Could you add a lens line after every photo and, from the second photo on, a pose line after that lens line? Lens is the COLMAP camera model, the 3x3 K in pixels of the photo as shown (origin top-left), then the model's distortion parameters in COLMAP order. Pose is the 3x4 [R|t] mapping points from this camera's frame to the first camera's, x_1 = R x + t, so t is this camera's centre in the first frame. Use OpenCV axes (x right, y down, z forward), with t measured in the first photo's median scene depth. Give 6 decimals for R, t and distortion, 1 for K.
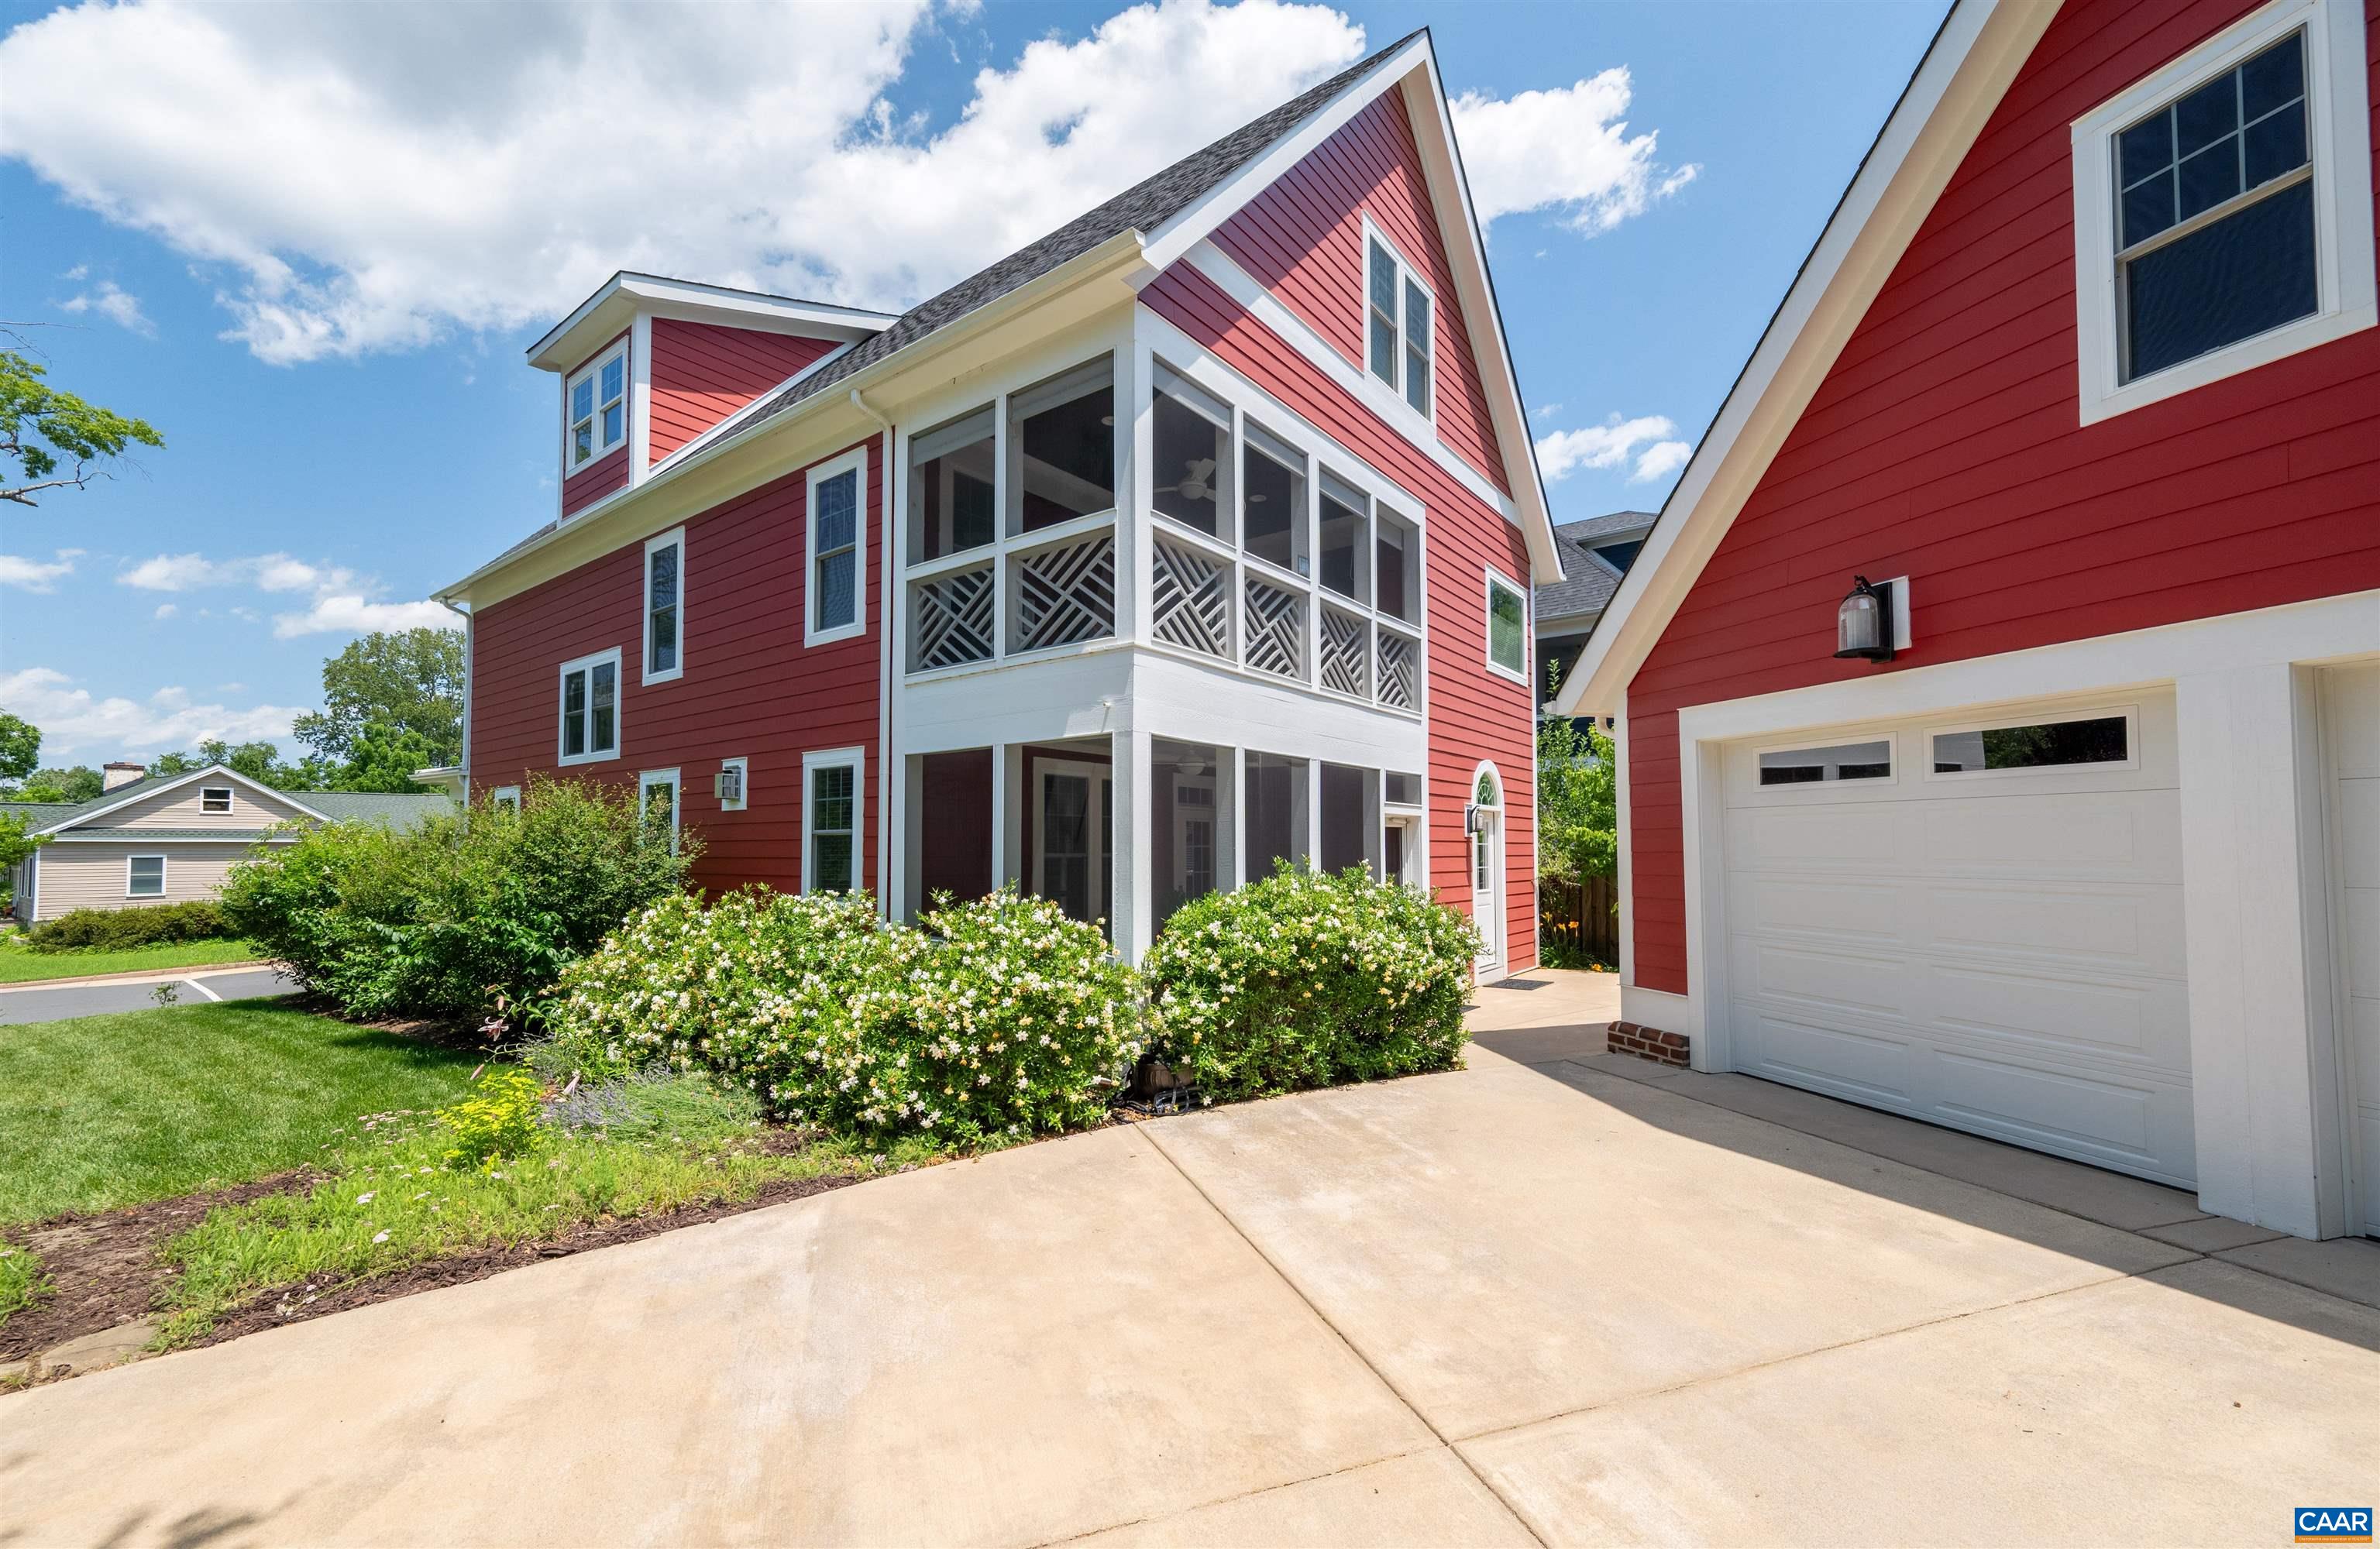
lens RADIAL K [[952.8, 0, 1183.0], [0, 952.8, 812.0], [0, 0, 1]] dist [0.001473, 0.000382]
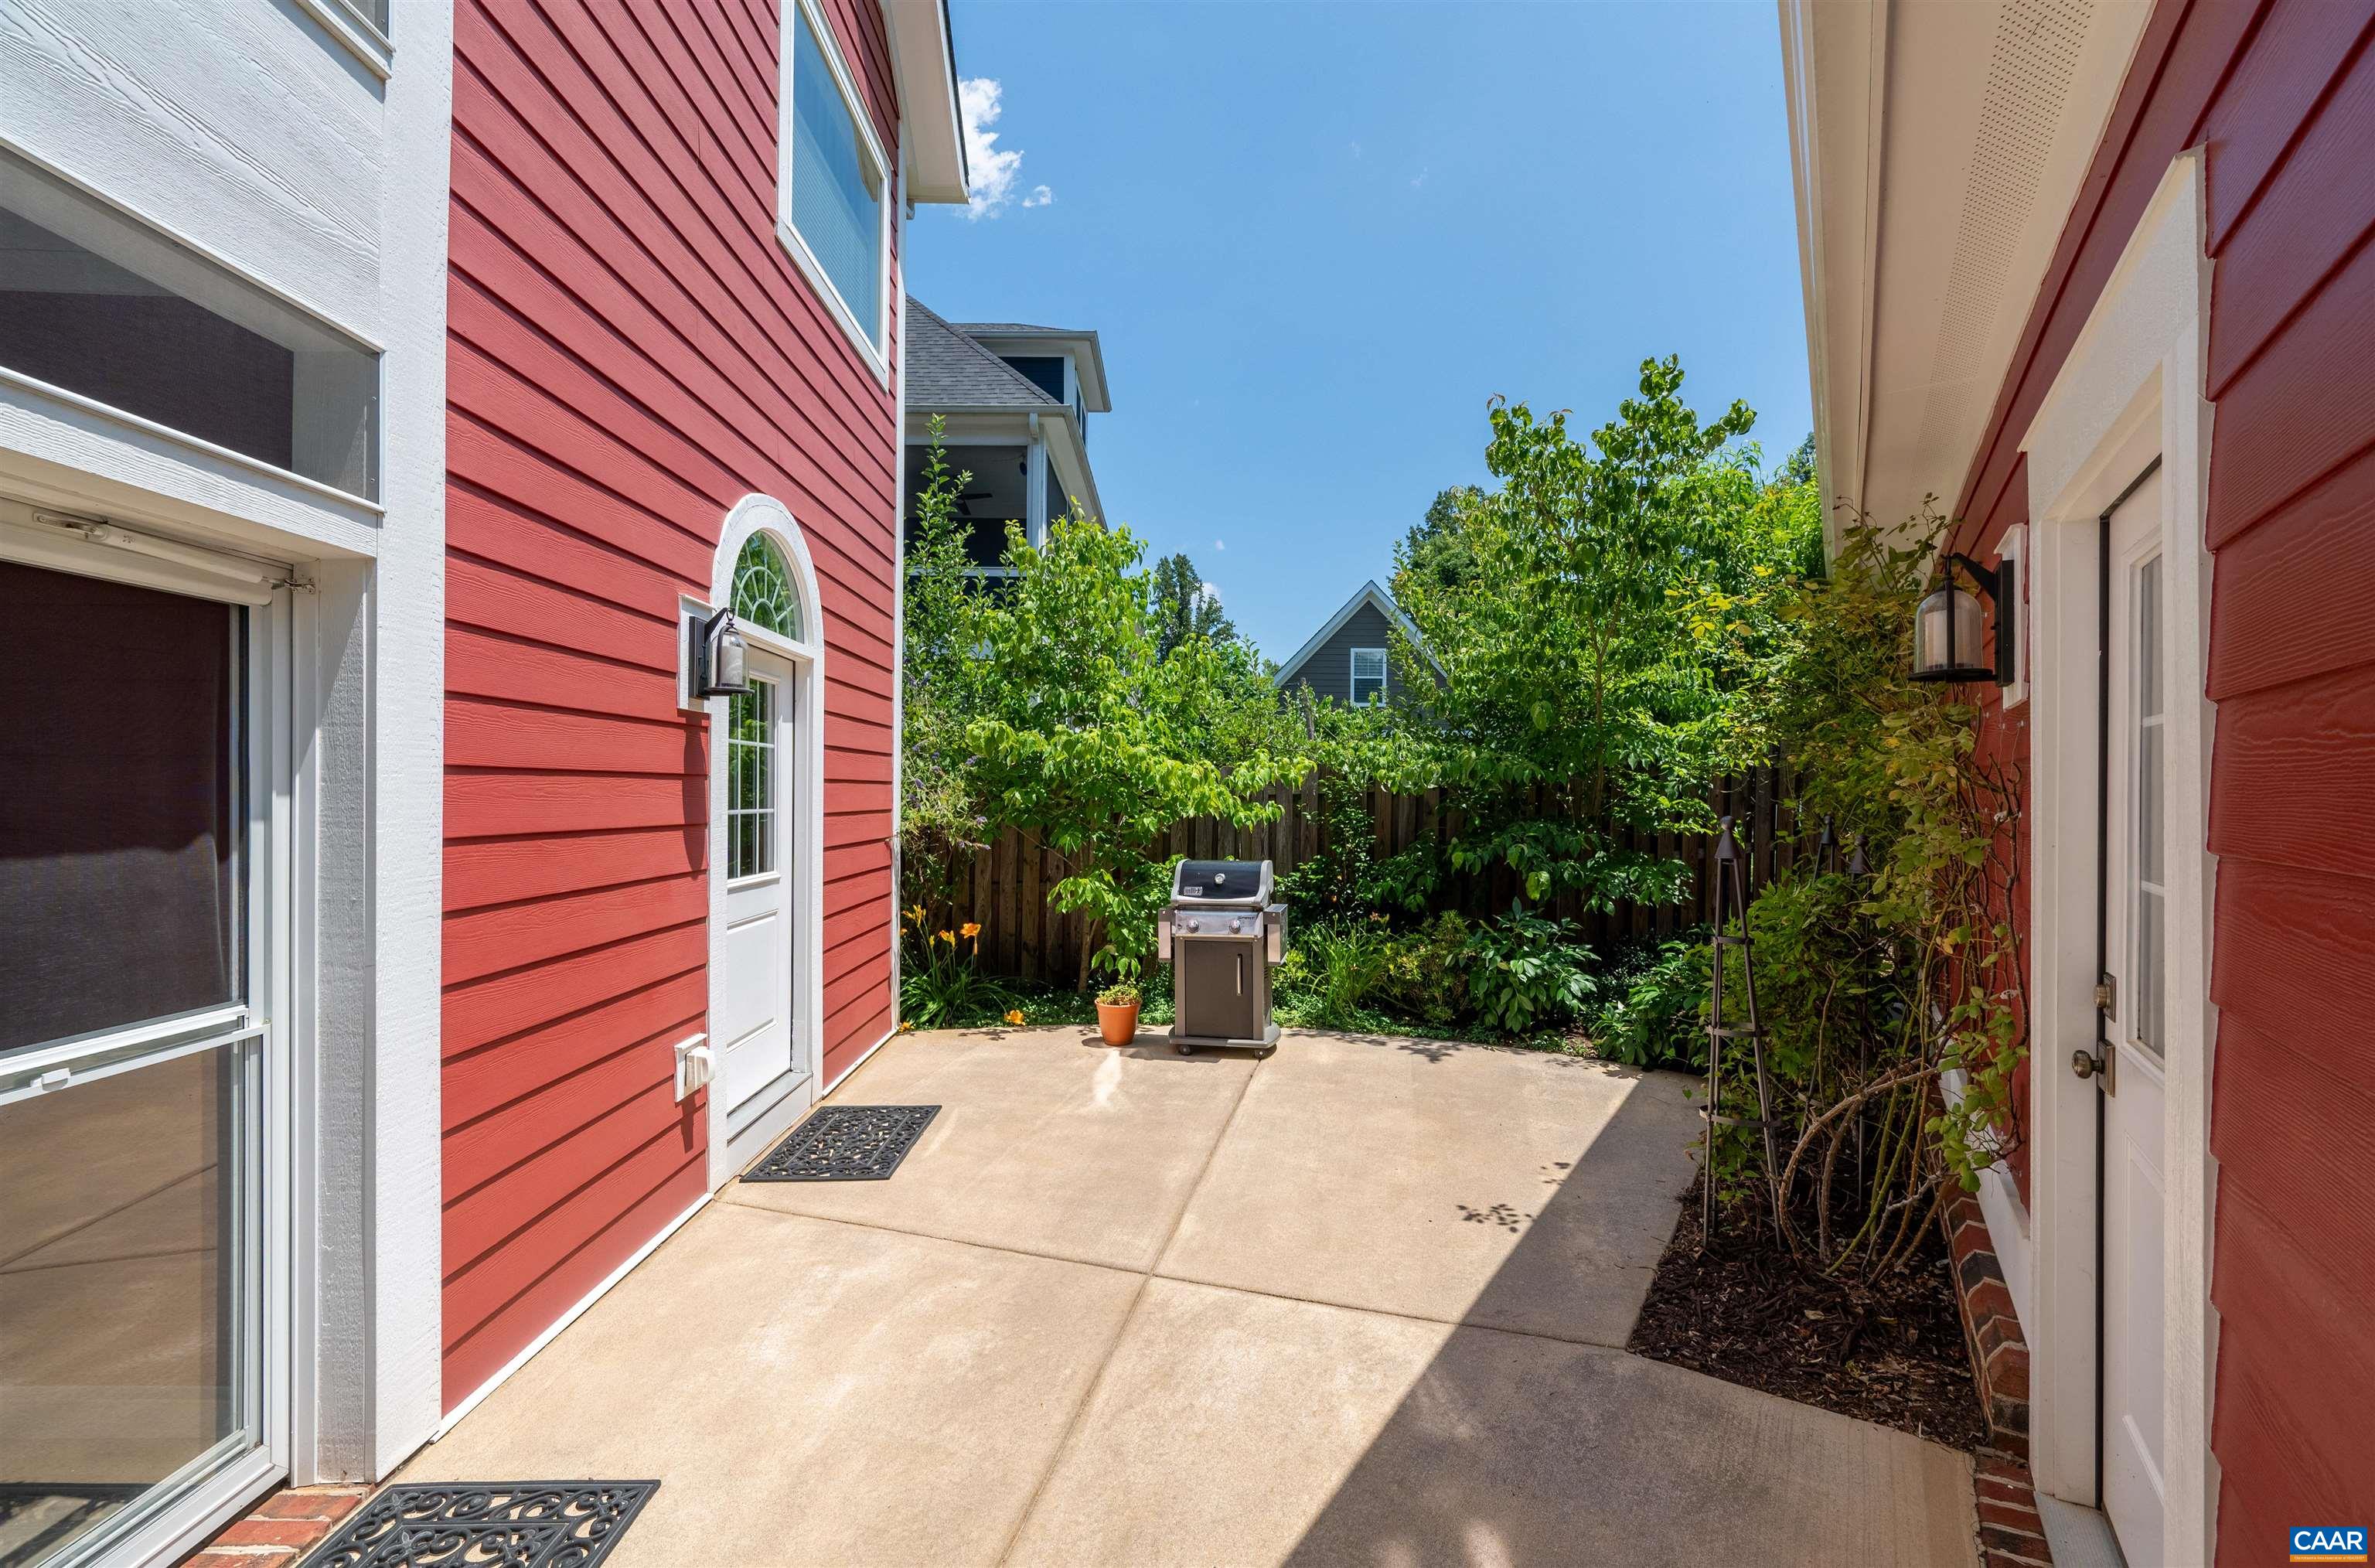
lens RADIAL K [[949.3, 0, 1187.5], [0, 949.3, 784.0], [0, 0, 1]] dist [0.000361, 0.000044]
pose [[0.782081, 0.009602, 0.623103, 0.362695], [-0.029920, 0.999307, 0.022154, 0.058480], [-0.622458, -0.035970, 0.781826, 1.031347]]
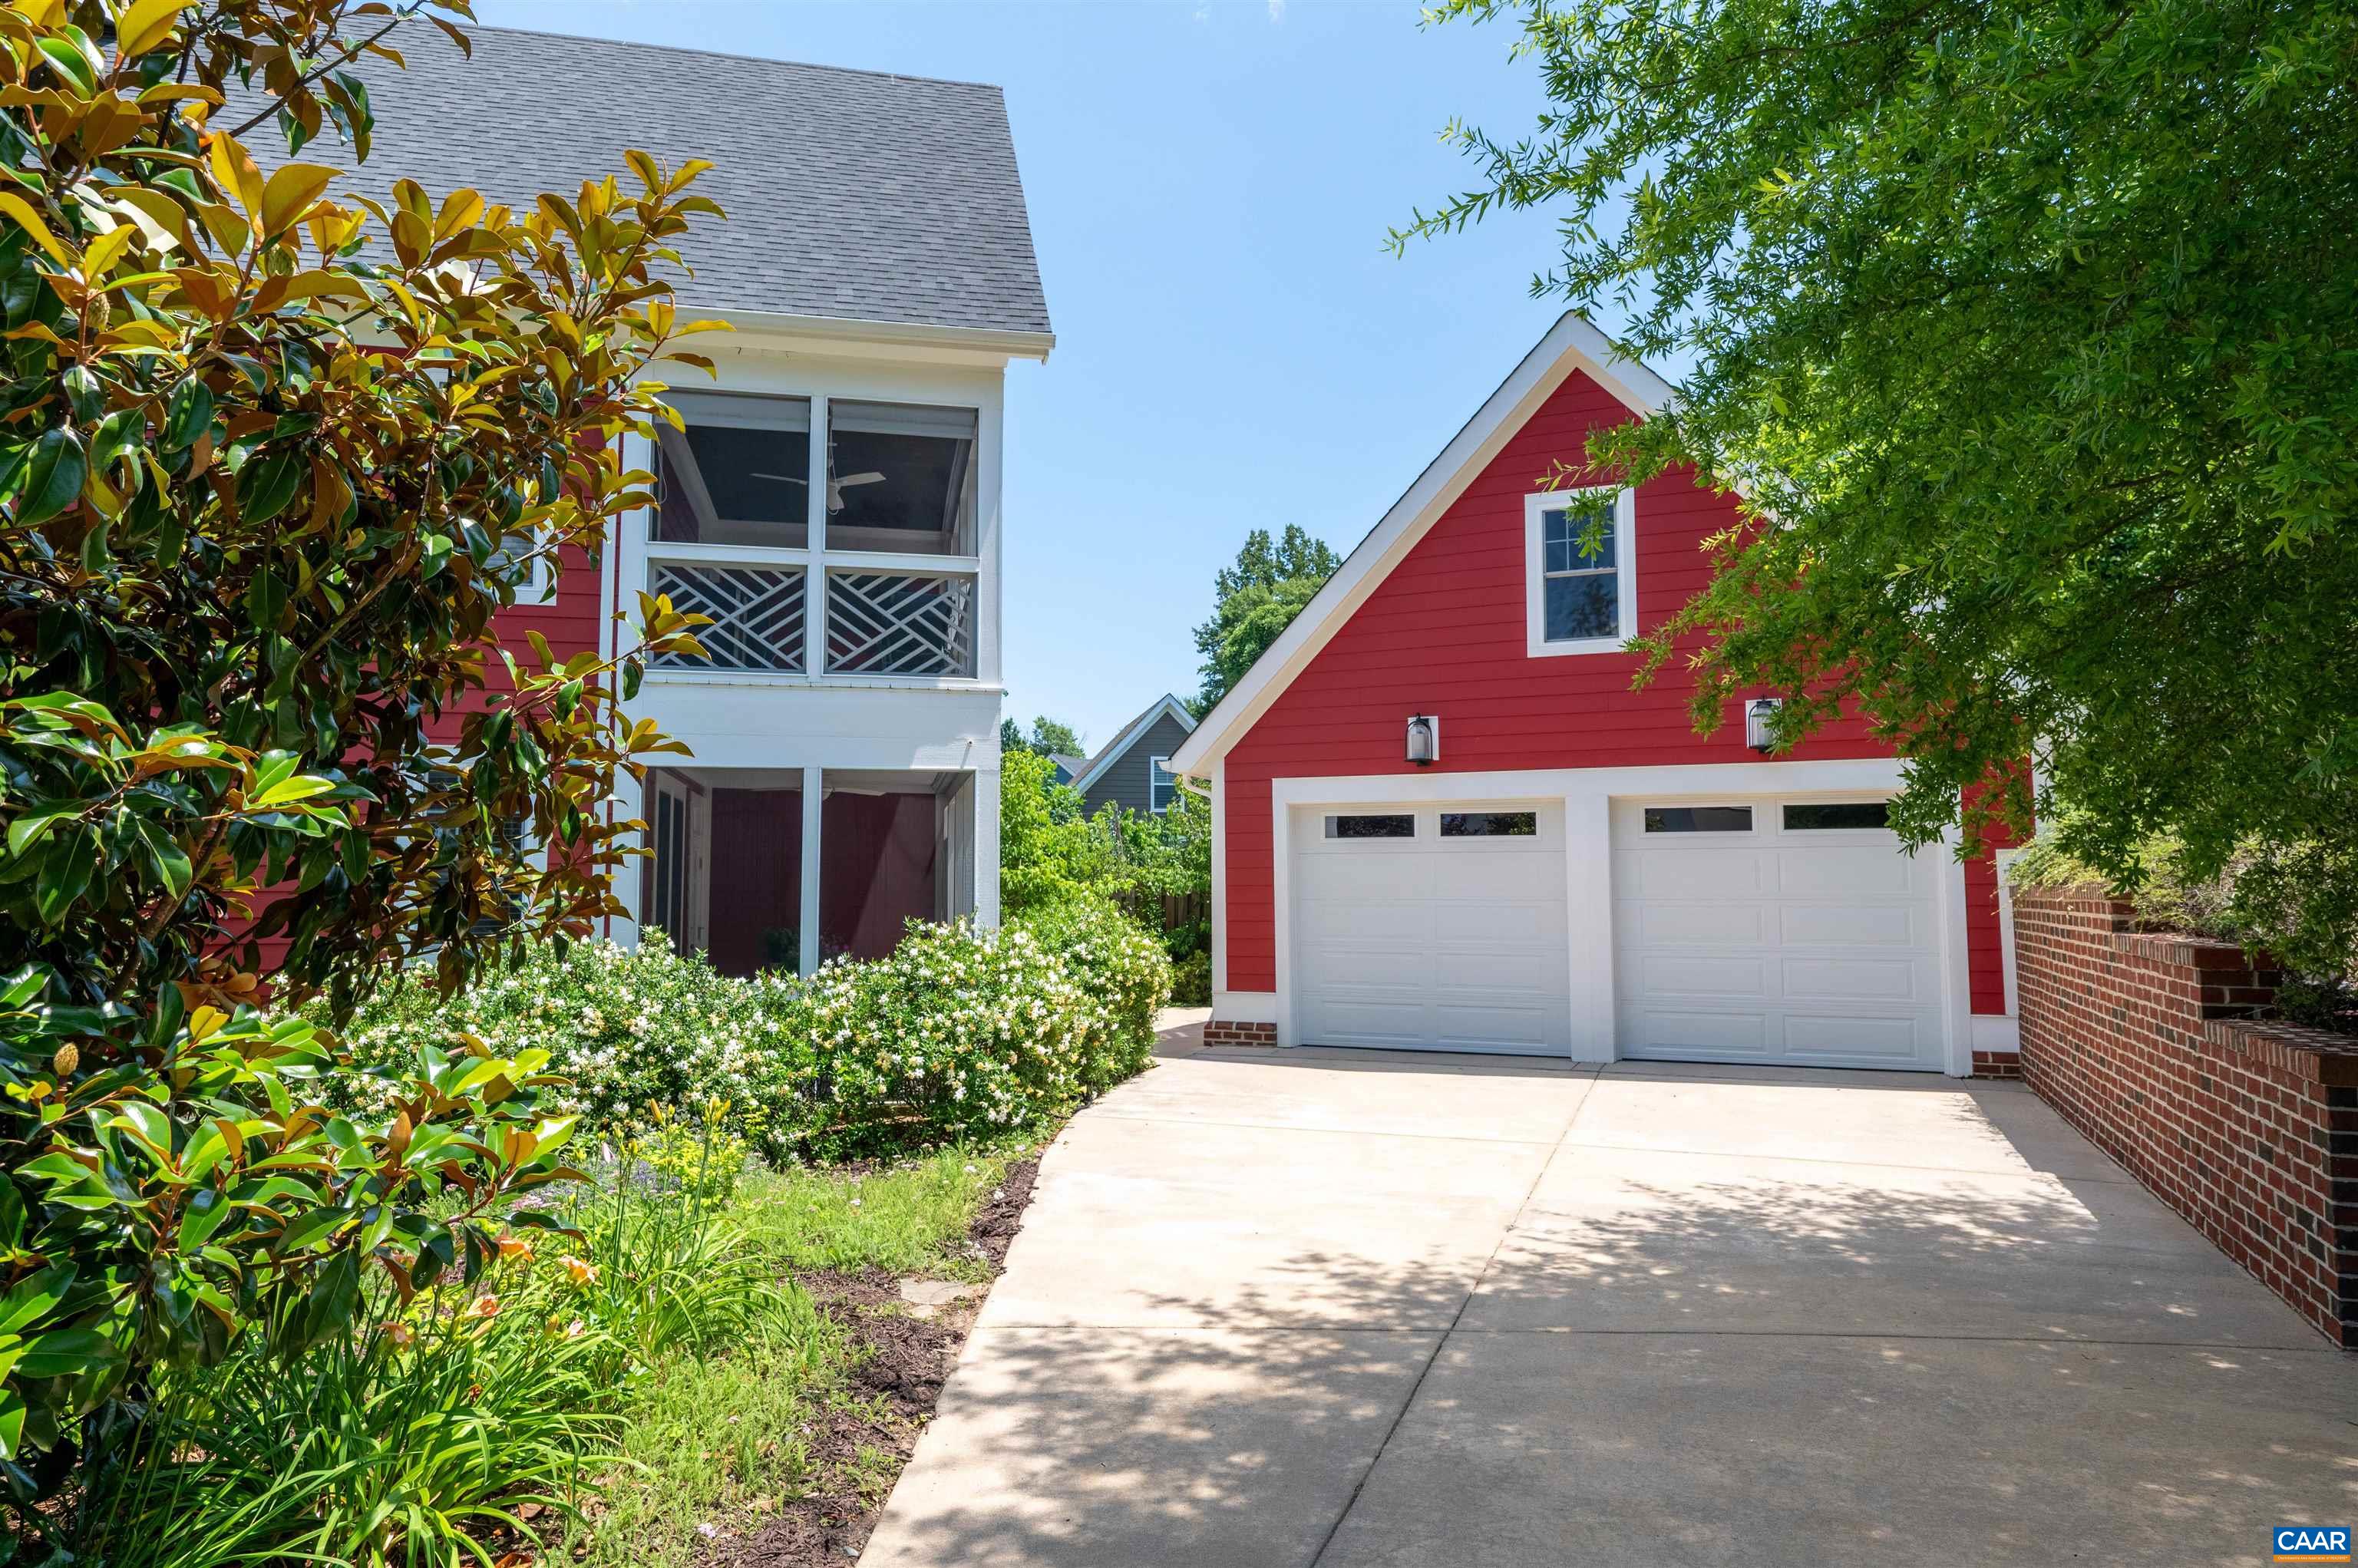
lens RADIAL K [[1329.4, 0, 1179.0], [0, 1329.4, 784.0], [0, 0, 1]] dist [-0.000280, -0.000022]
pose [[0.648965, 0.061027, 0.758367, -0.928816], [-0.028082, 0.998020, -0.056281, 0.007754], [-0.760300, 0.015228, 0.649394, -0.111323]]
